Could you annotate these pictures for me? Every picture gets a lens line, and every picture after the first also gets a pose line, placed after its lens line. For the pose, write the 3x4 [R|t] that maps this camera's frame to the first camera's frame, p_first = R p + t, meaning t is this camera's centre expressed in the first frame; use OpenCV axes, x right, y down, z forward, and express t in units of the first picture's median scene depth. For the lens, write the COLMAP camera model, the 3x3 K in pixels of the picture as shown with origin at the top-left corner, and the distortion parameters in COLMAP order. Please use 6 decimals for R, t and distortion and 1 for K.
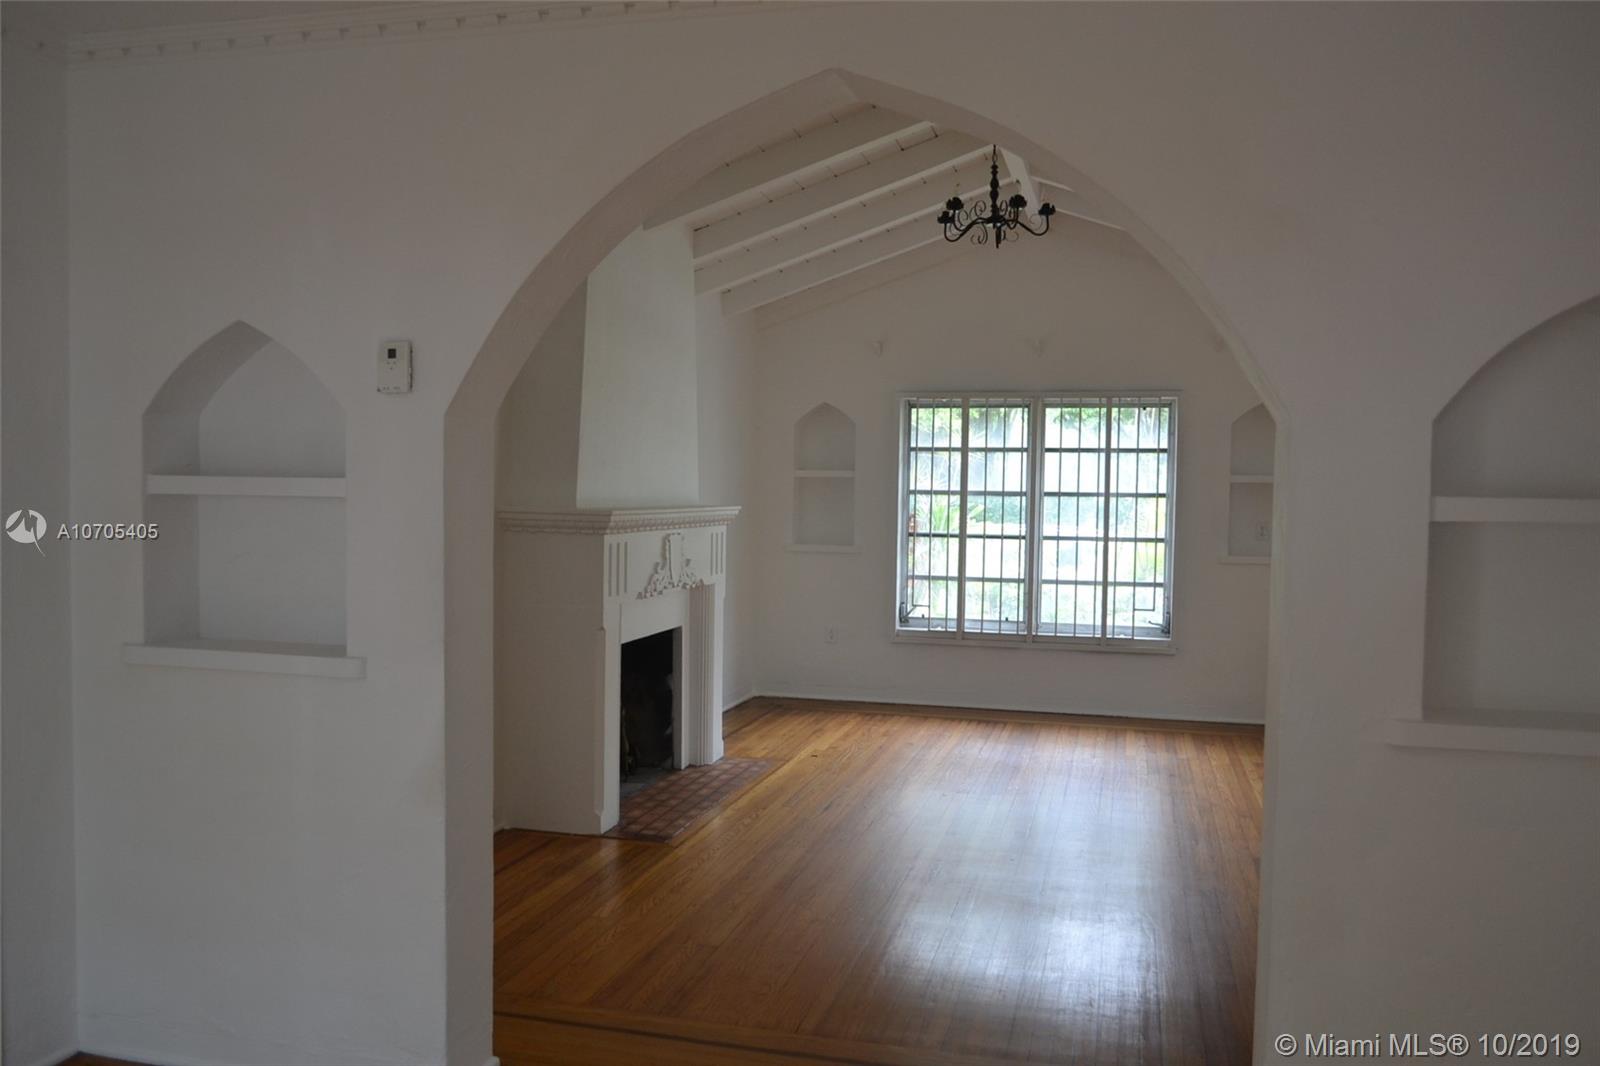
lens RADIAL K [[1264.2, 0, 800.0], [0, 1264.2, 533.0], [0, 0, 1]] dist [-0.000885, -0.001721]
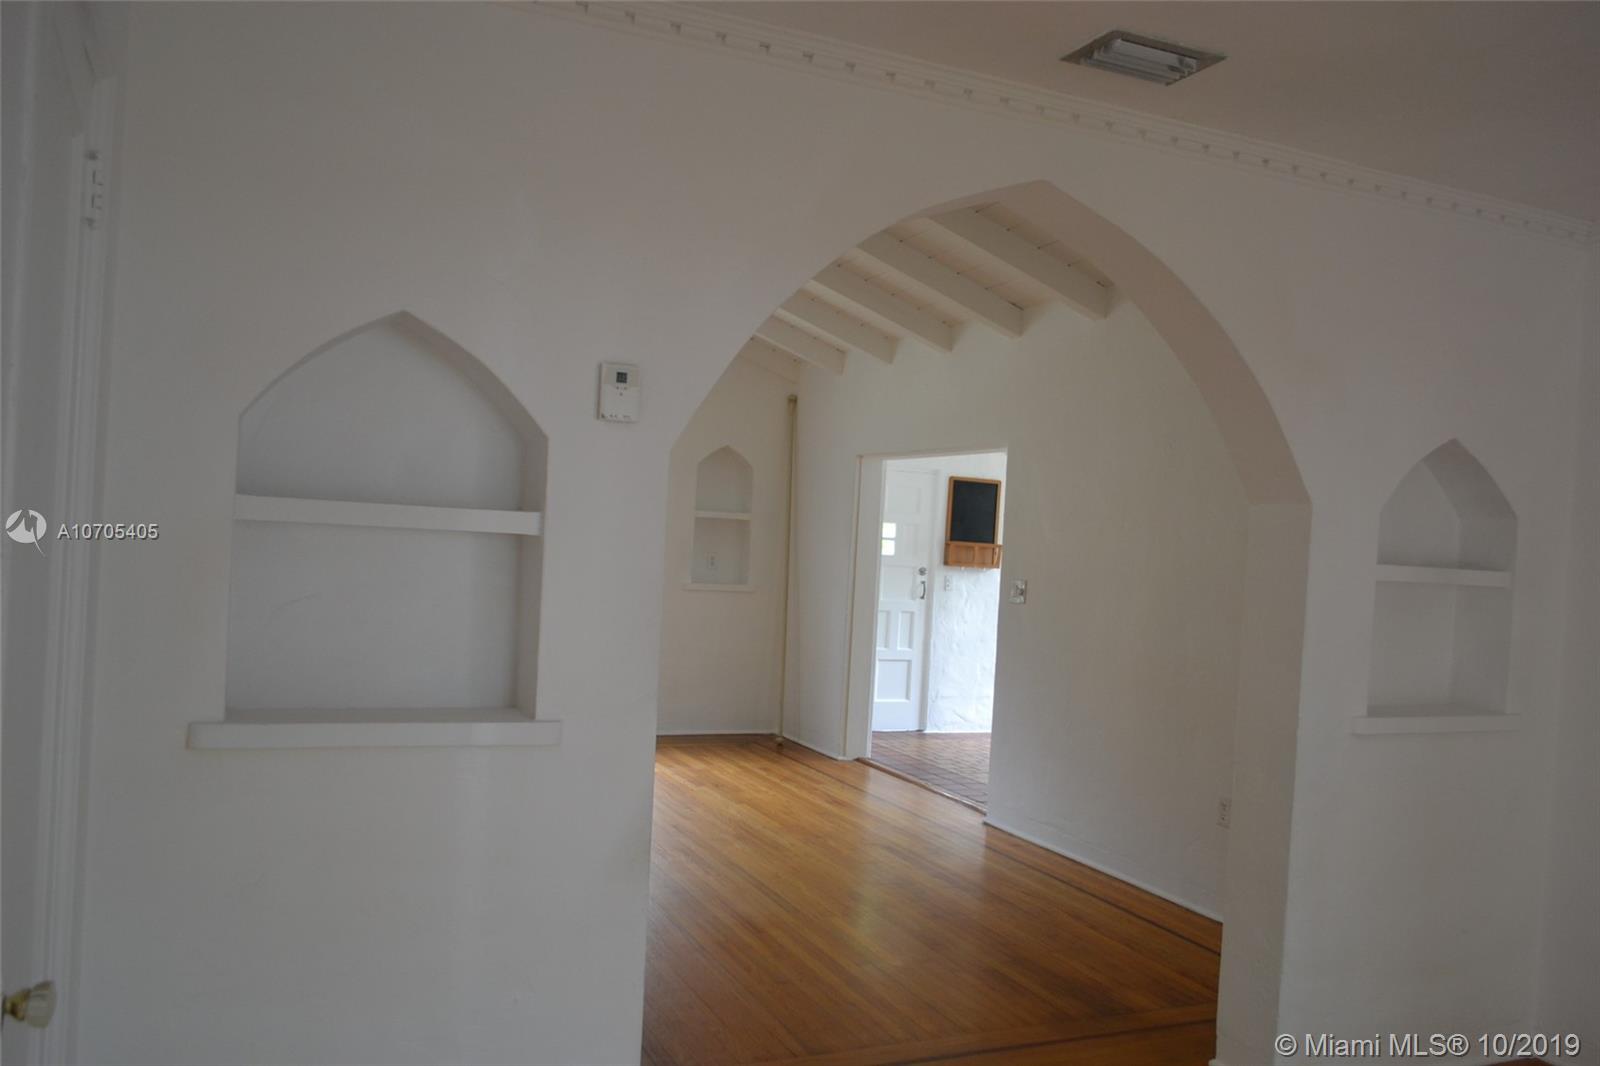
lens RADIAL K [[1264.2, 0, 800.0], [0, 1264.2, 533.0], [0, 0, 1]] dist [-0.000885, -0.001721]
pose [[0.771760, 0.030675, 0.635174, -0.755673], [-0.023649, 0.999529, -0.019536, -0.016702], [-0.635474, 0.000055, 0.772122, 0.218489]]
